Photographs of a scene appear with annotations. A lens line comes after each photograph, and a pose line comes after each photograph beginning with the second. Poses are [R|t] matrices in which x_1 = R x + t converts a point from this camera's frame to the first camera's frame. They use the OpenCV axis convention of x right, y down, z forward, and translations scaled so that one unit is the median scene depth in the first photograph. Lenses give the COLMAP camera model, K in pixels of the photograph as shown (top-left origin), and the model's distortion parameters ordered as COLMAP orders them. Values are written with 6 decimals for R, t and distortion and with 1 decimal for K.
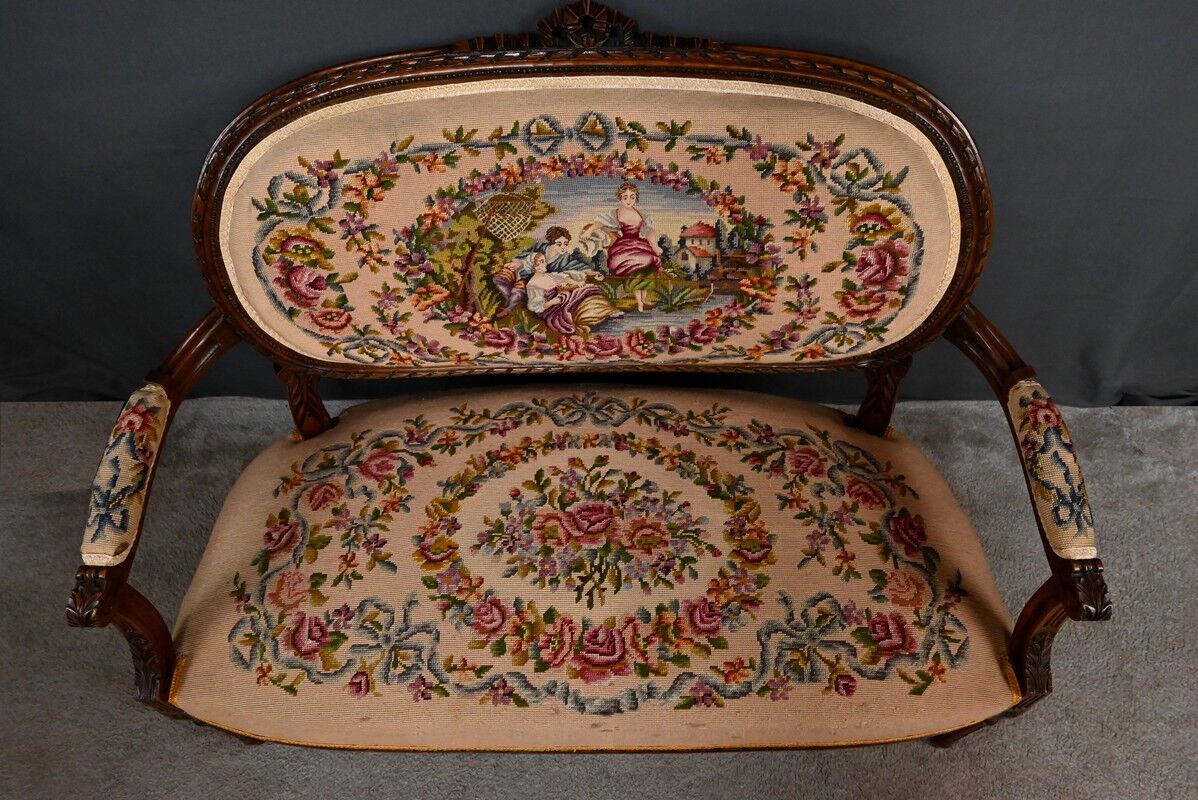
lens RADIAL K [[808.5, 0, 599.9], [0, 808.5, 402.7], [0, 0, 1]] dist [-0.002453, 0.003953]
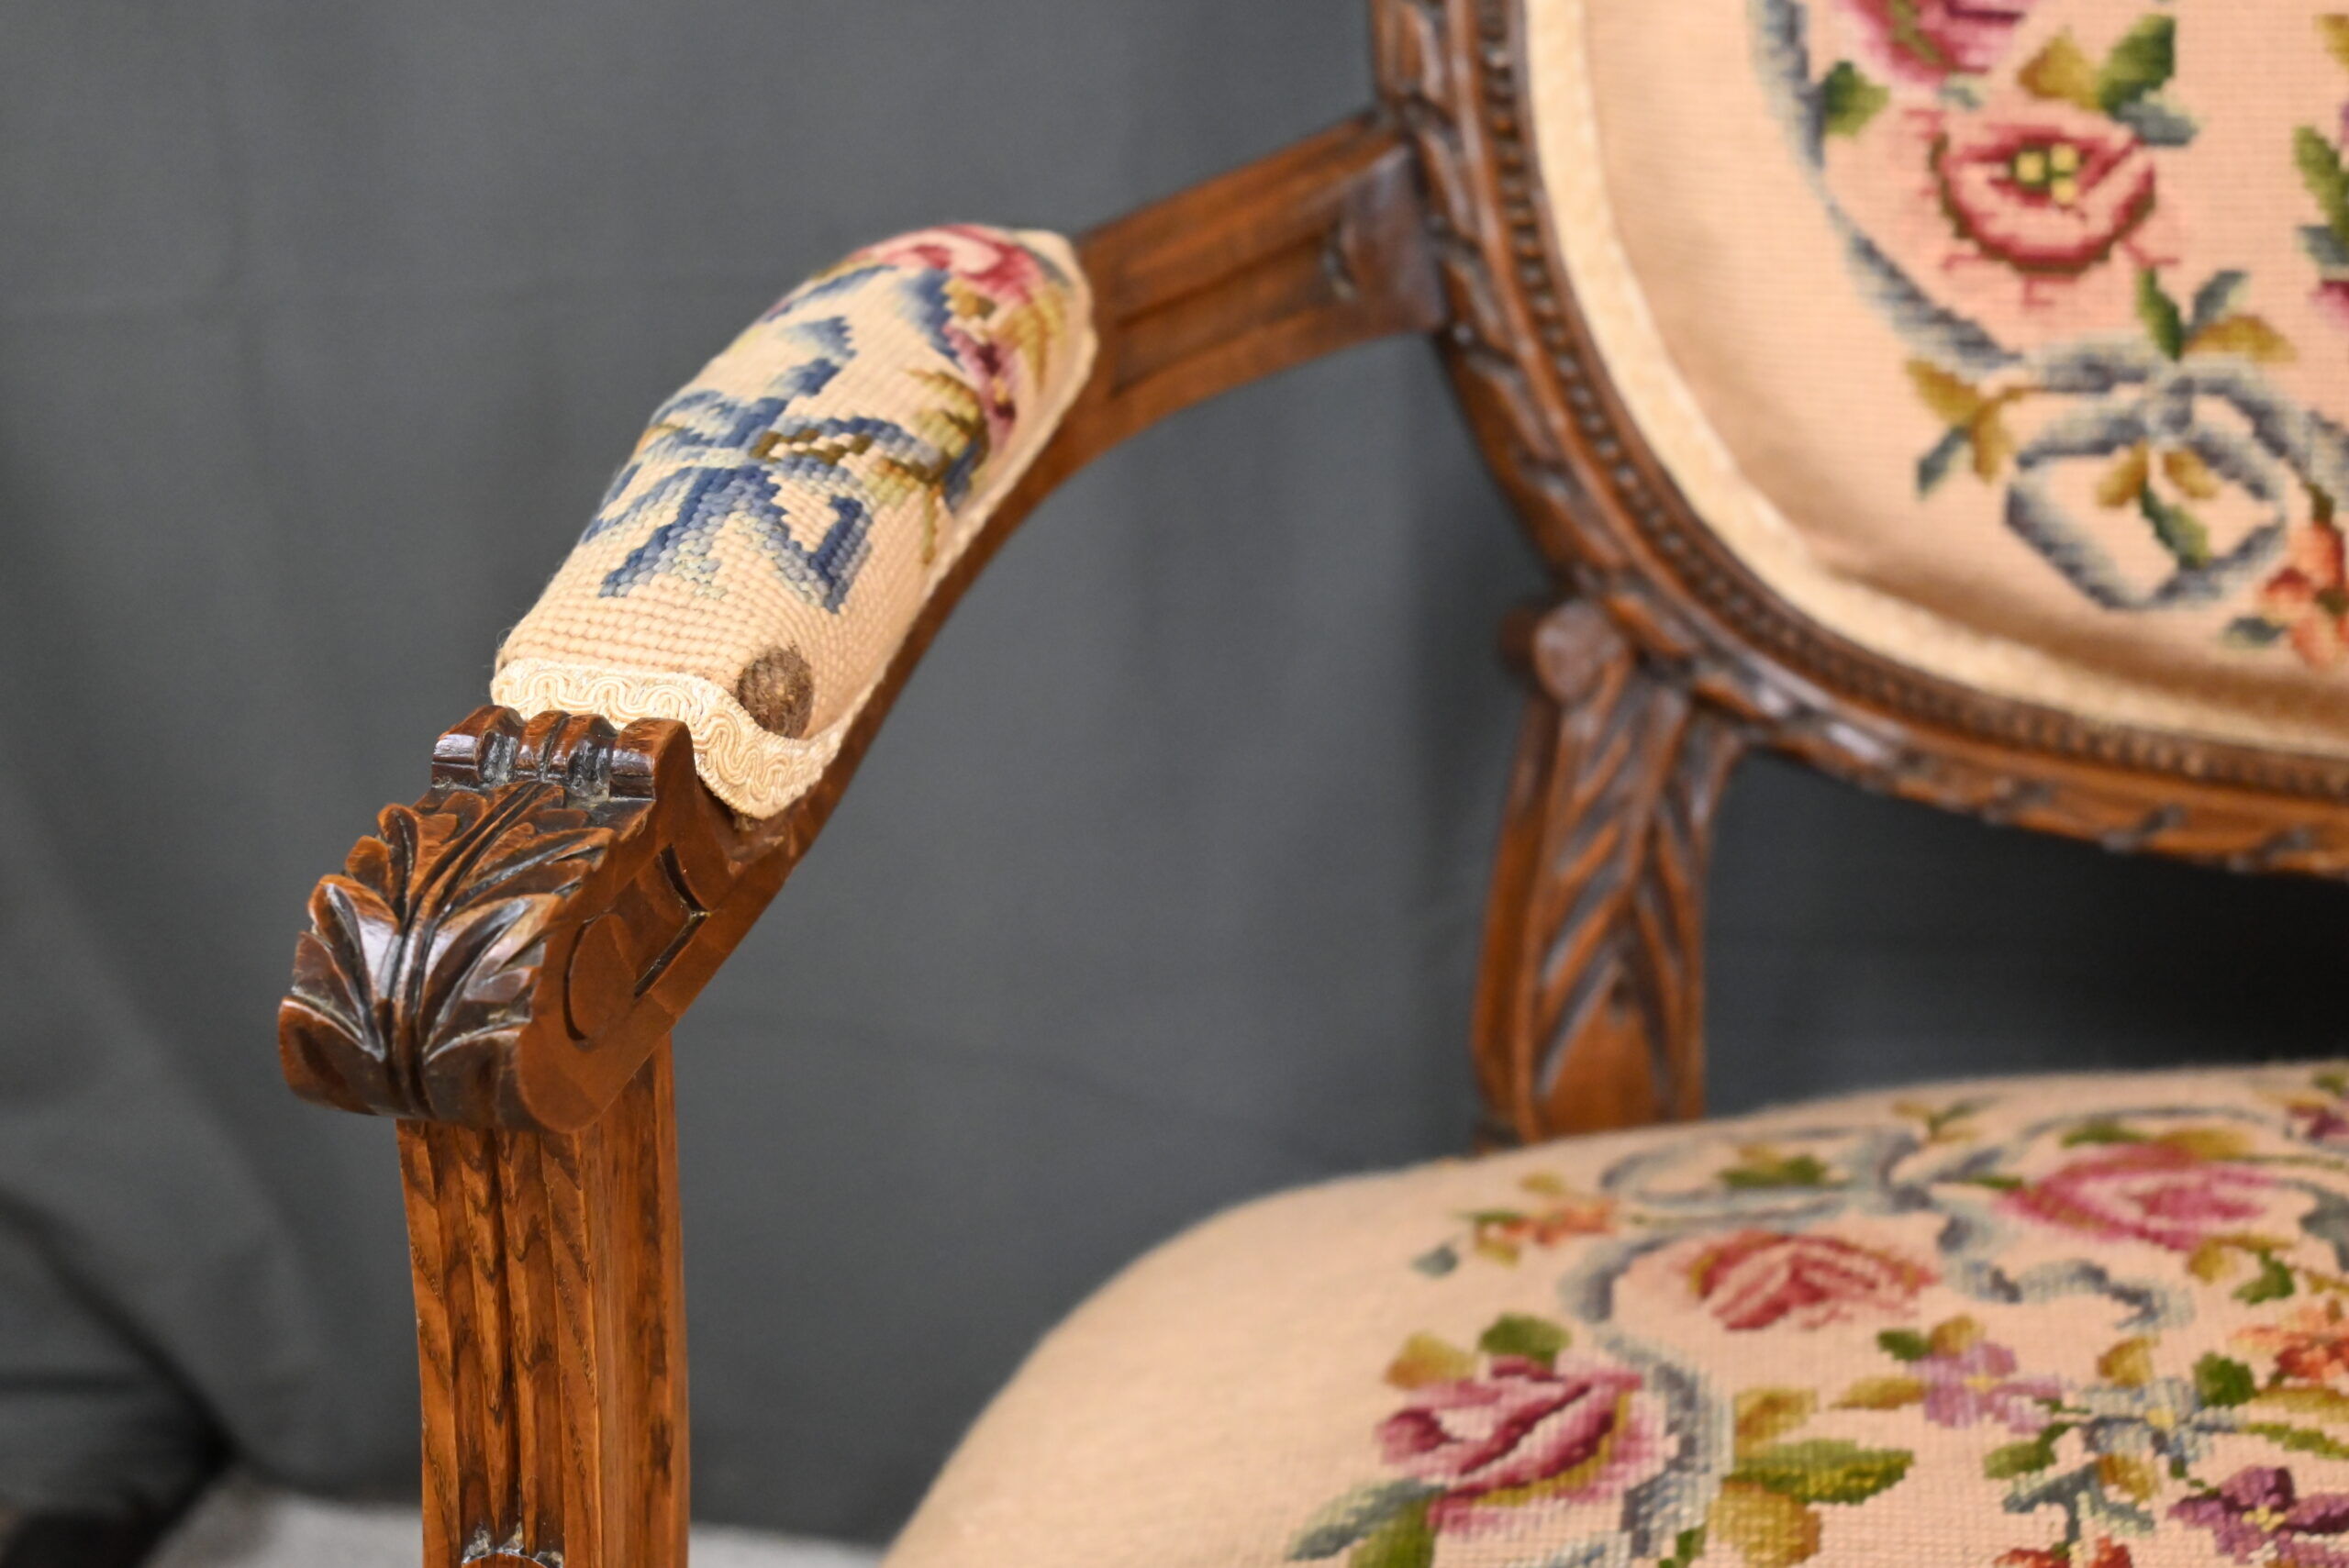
lens RADIAL K [[3335.4, 0, 1168.7], [0, 3335.4, 795.1], [0, 0, 1]] dist [-0.018020, 0.000000]
pose [[0.976087, 0.082902, -0.200952, -0.375476], [-0.183333, 0.810662, -0.556072, 0.434464], [0.116805, 0.579616, 0.806475, 0.517693]]
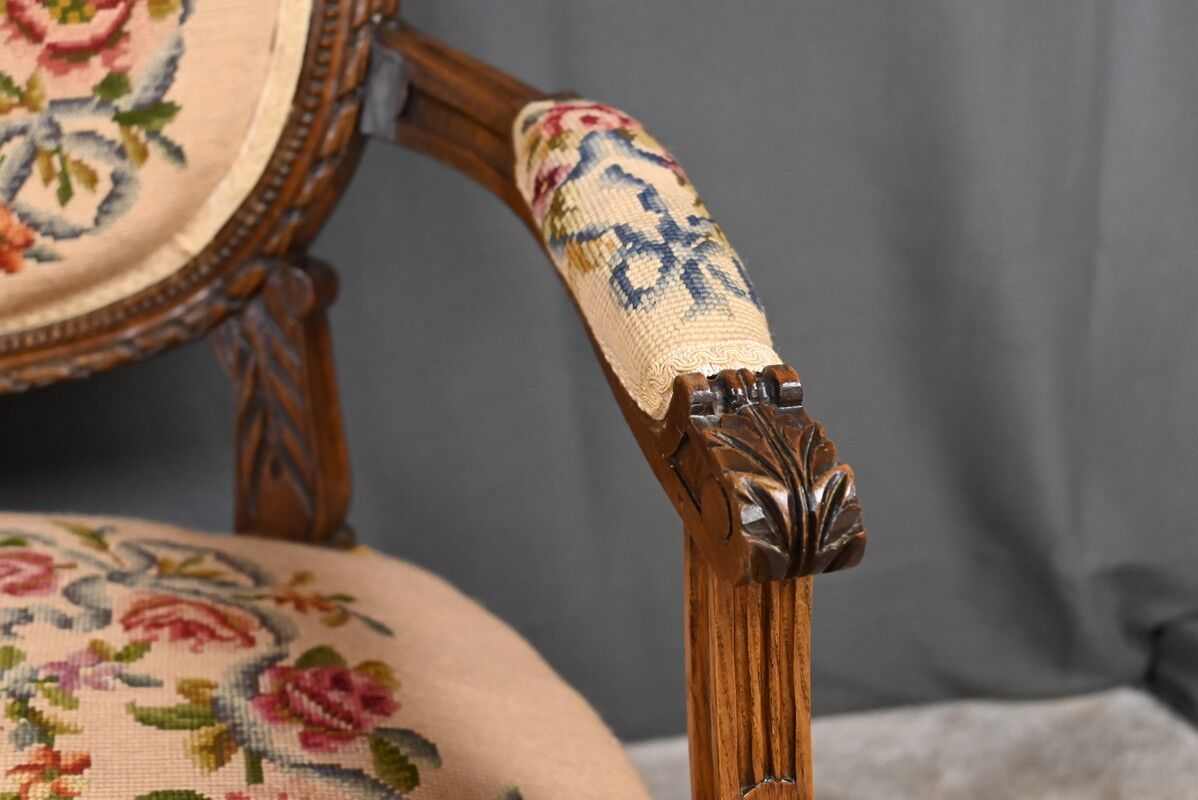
lens RADIAL K [[1701.2, 0, 606.5], [0, 1701.2, 401.4], [0, 0, 1]] dist [-0.018020, 0.000000]
pose [[0.975251, -0.087678, 0.202971, 0.394478], [0.182719, 0.836508, -0.516593, 0.423575], [-0.124493, 0.540895, 0.831826, 0.485587]]
